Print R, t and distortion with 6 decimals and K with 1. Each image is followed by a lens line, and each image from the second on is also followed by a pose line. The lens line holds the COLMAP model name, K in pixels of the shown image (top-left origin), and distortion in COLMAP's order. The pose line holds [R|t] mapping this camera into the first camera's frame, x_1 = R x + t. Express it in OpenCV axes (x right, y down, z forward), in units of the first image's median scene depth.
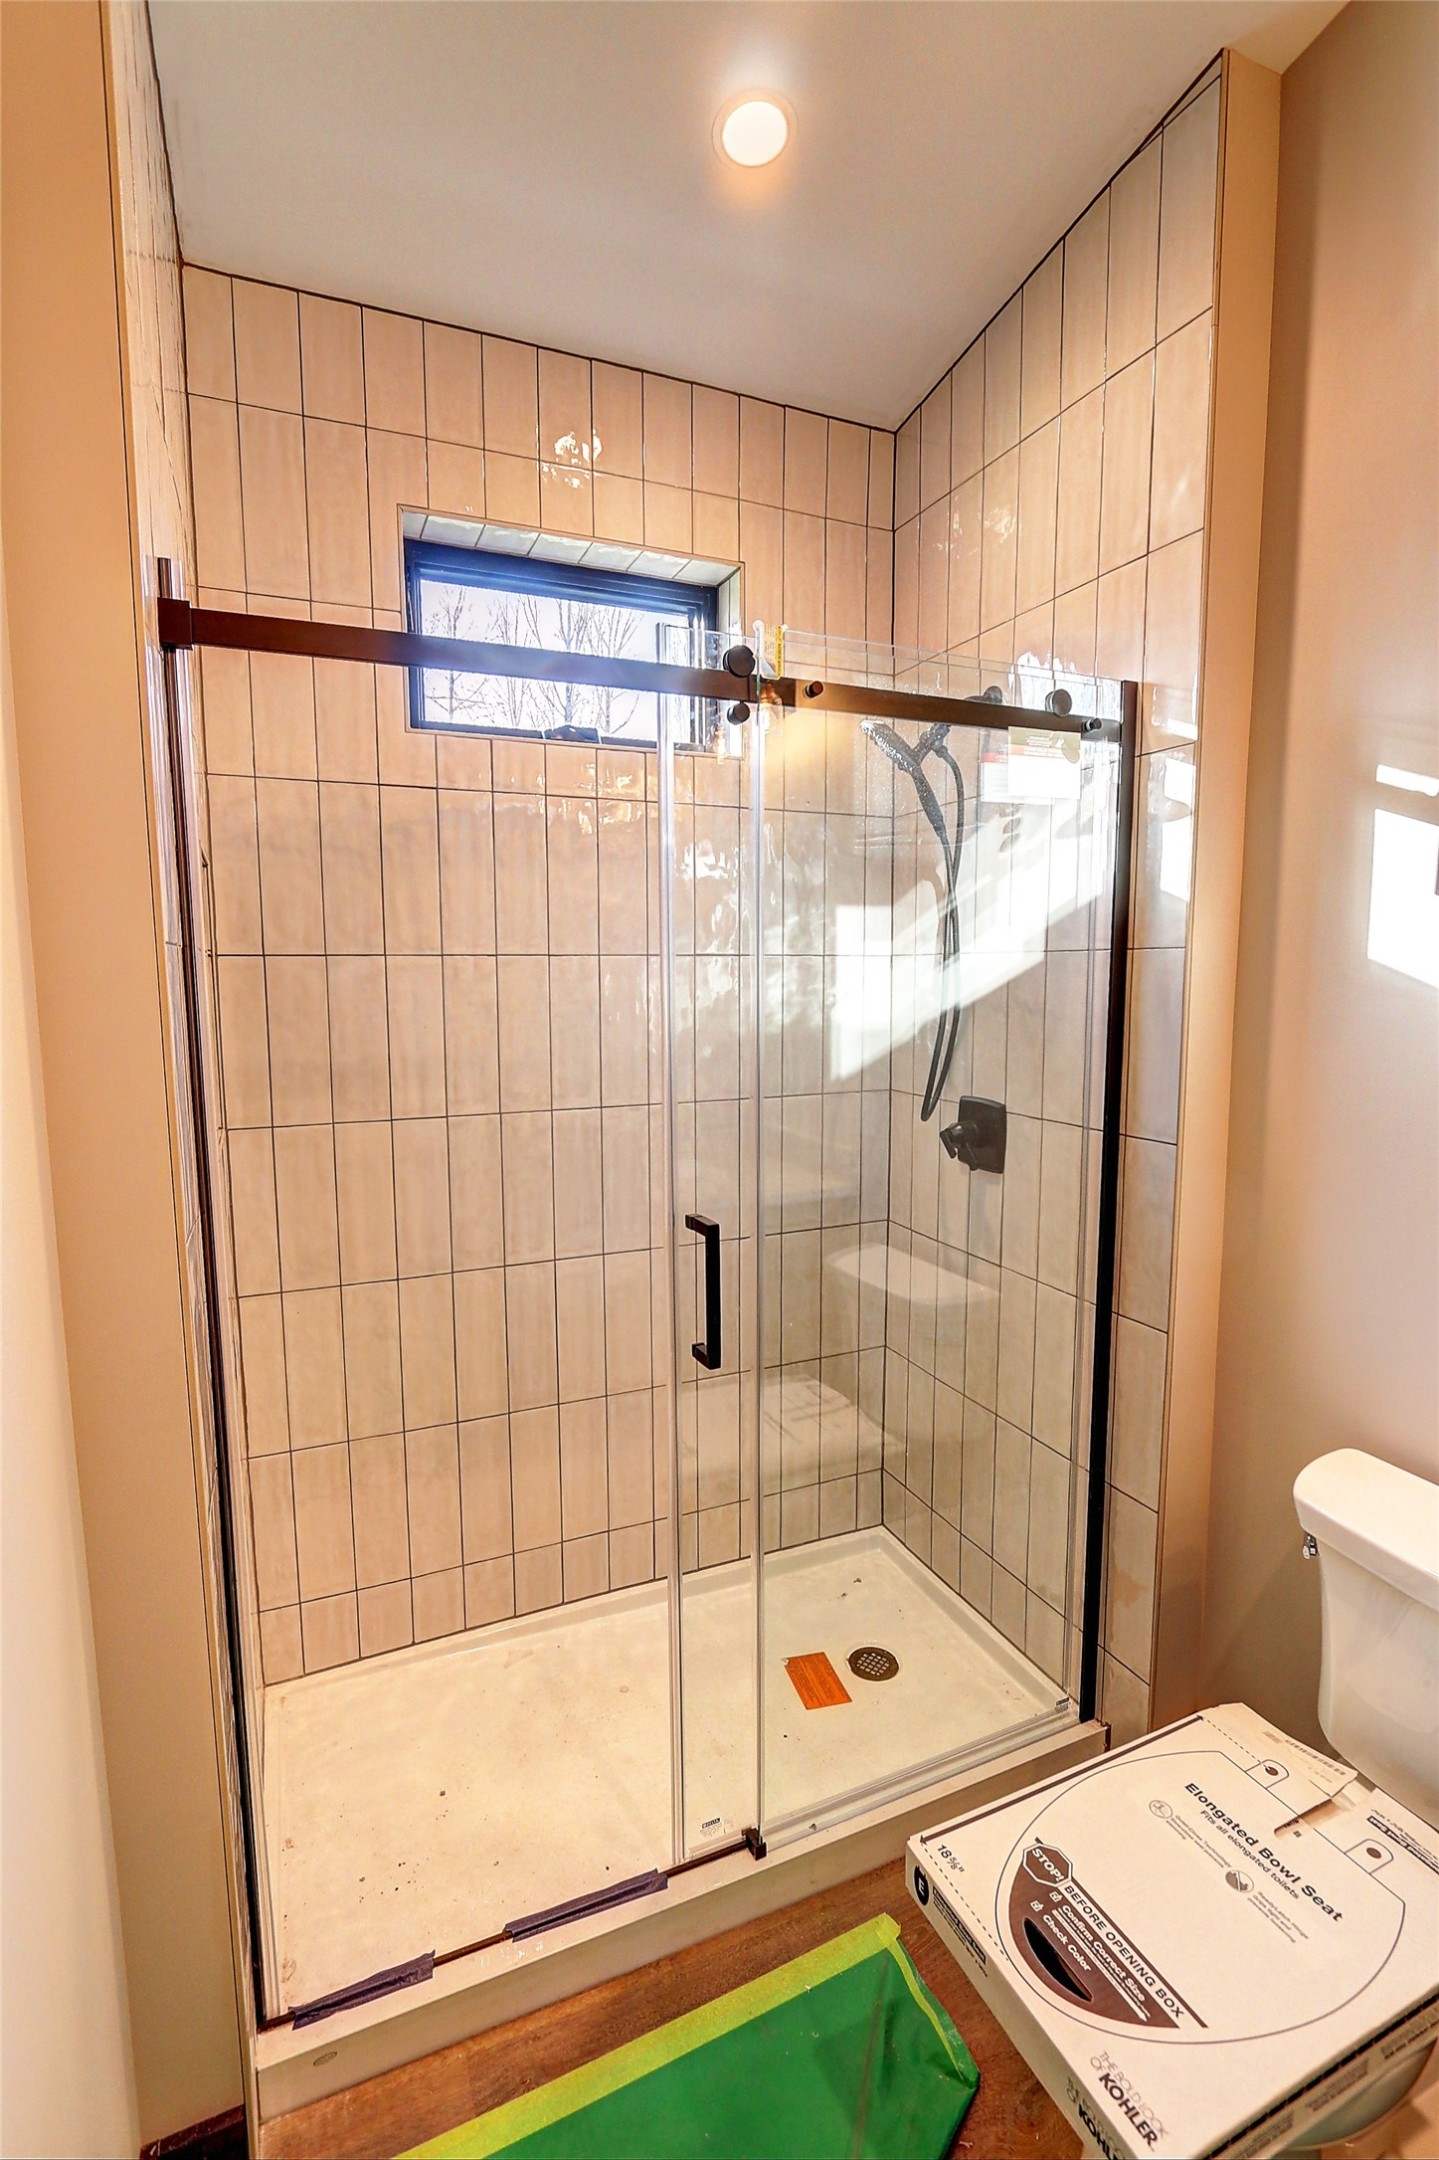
lens RADIAL K [[989.9, 0, 719.5], [0, 989.9, 1080.0], [0, 0, 1]] dist [-0.015906, 0.000589]
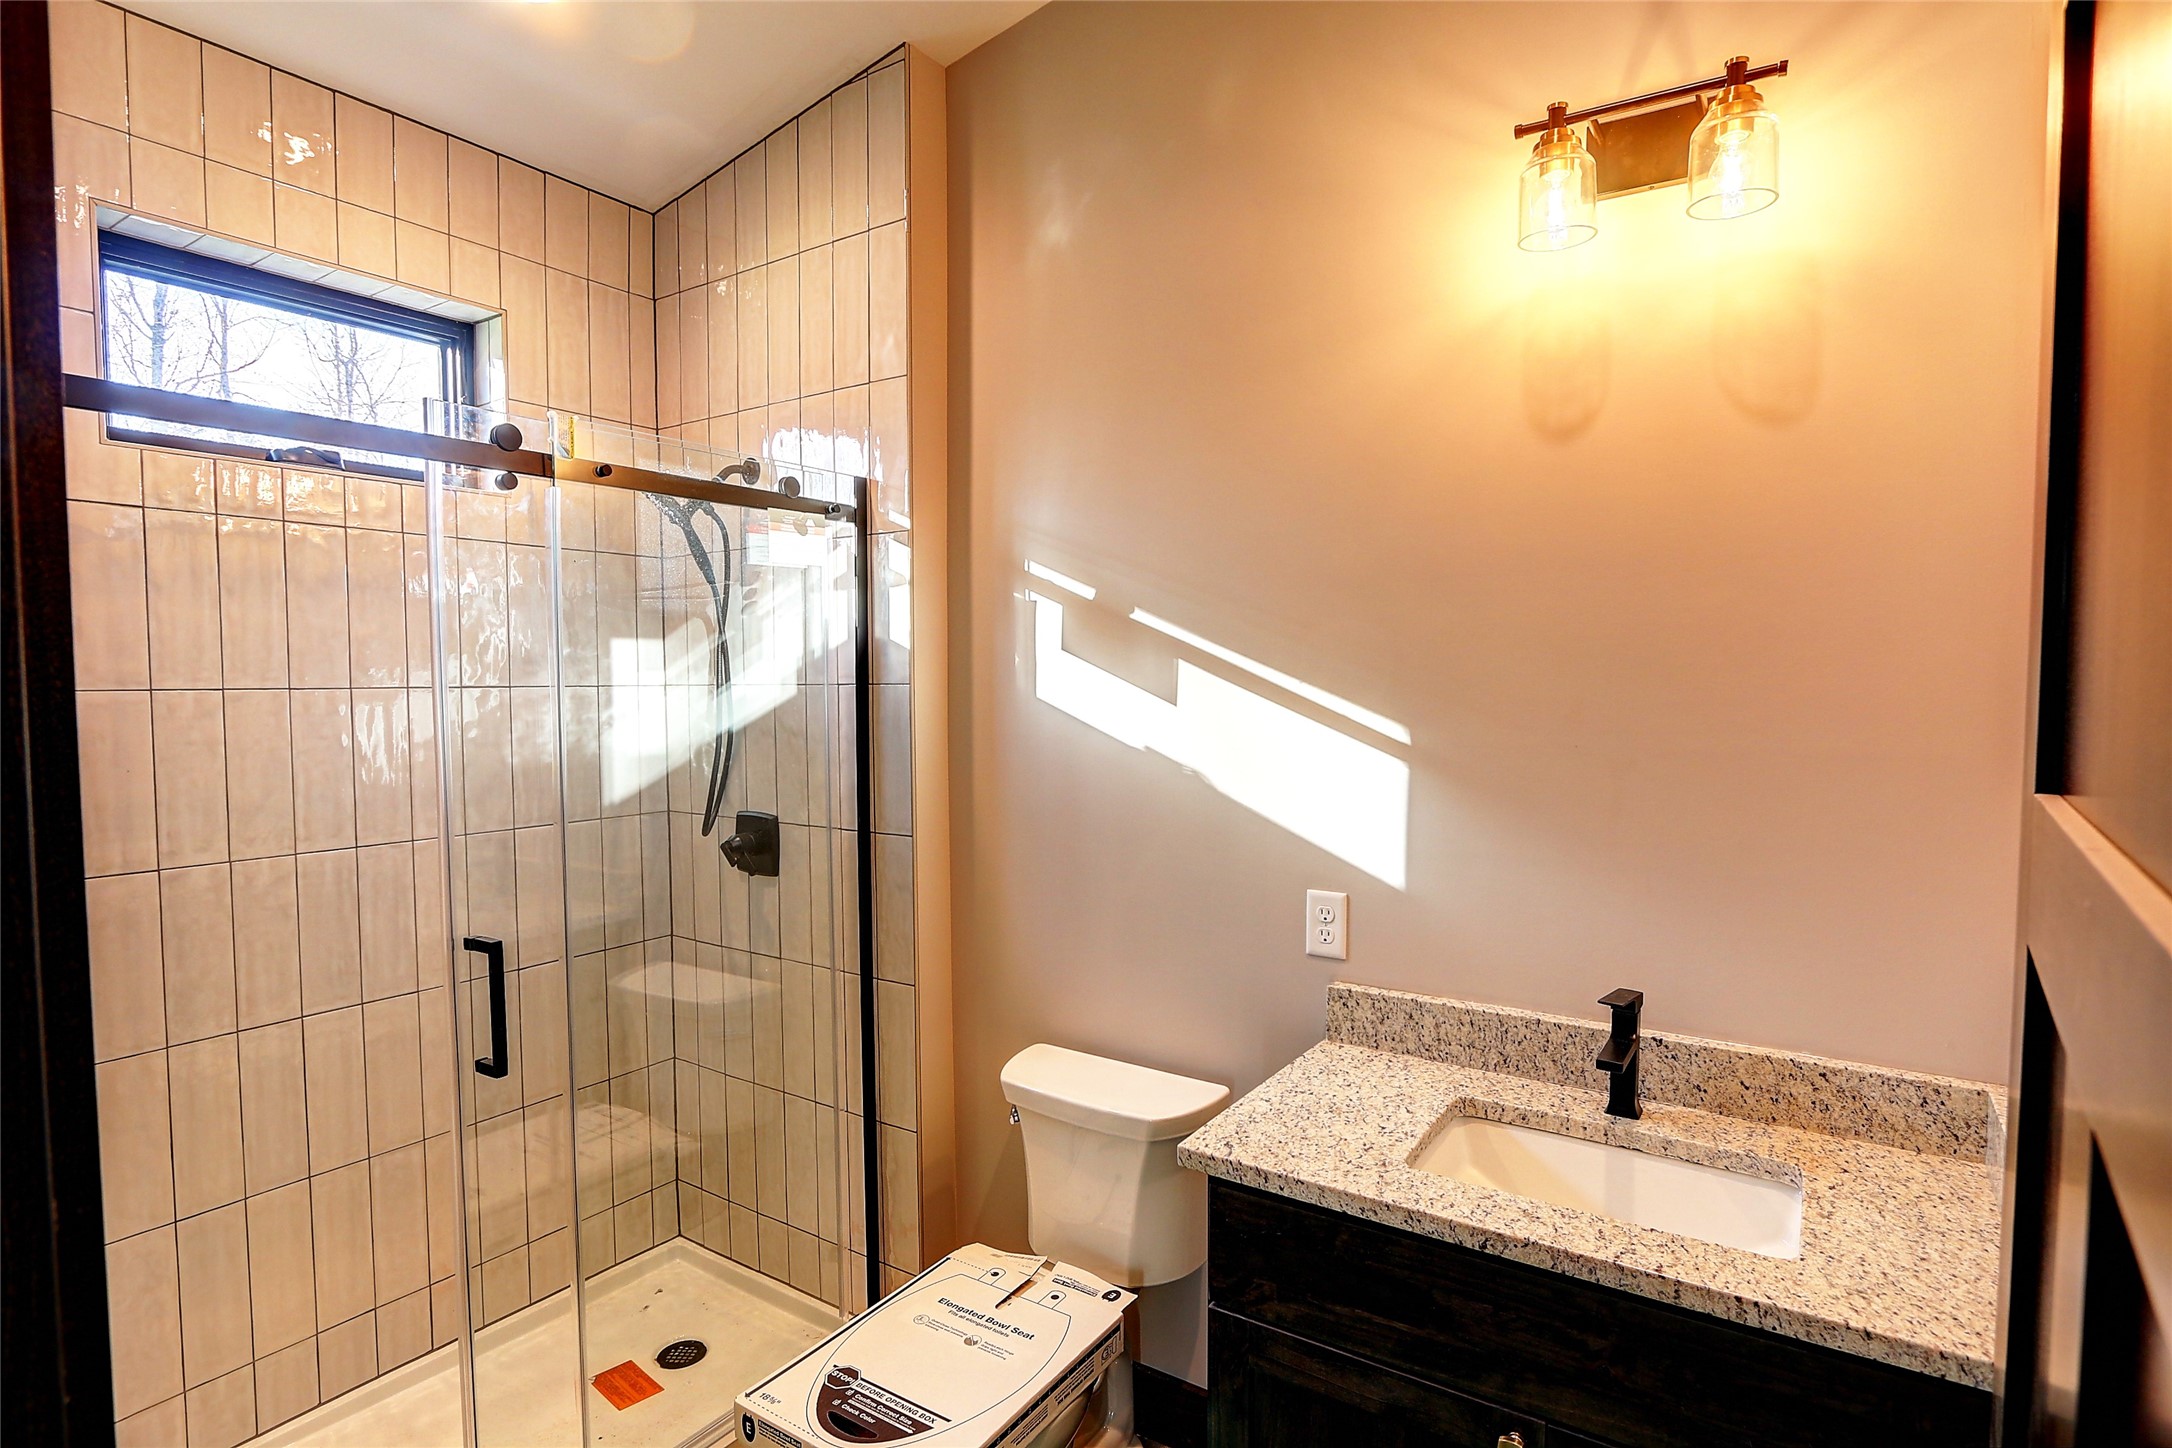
lens RADIAL K [[1093.3, 0, 1081.3], [0, 1093.3, 730.8], [0, 0, 1]] dist [-0.019475, 0.000398]
pose [[0.847145, -0.025968, 0.530727, -0.082010], [0.060490, 0.997025, -0.047769, 0.008233], [-0.527908, 0.072571, 0.846196, -0.263741]]
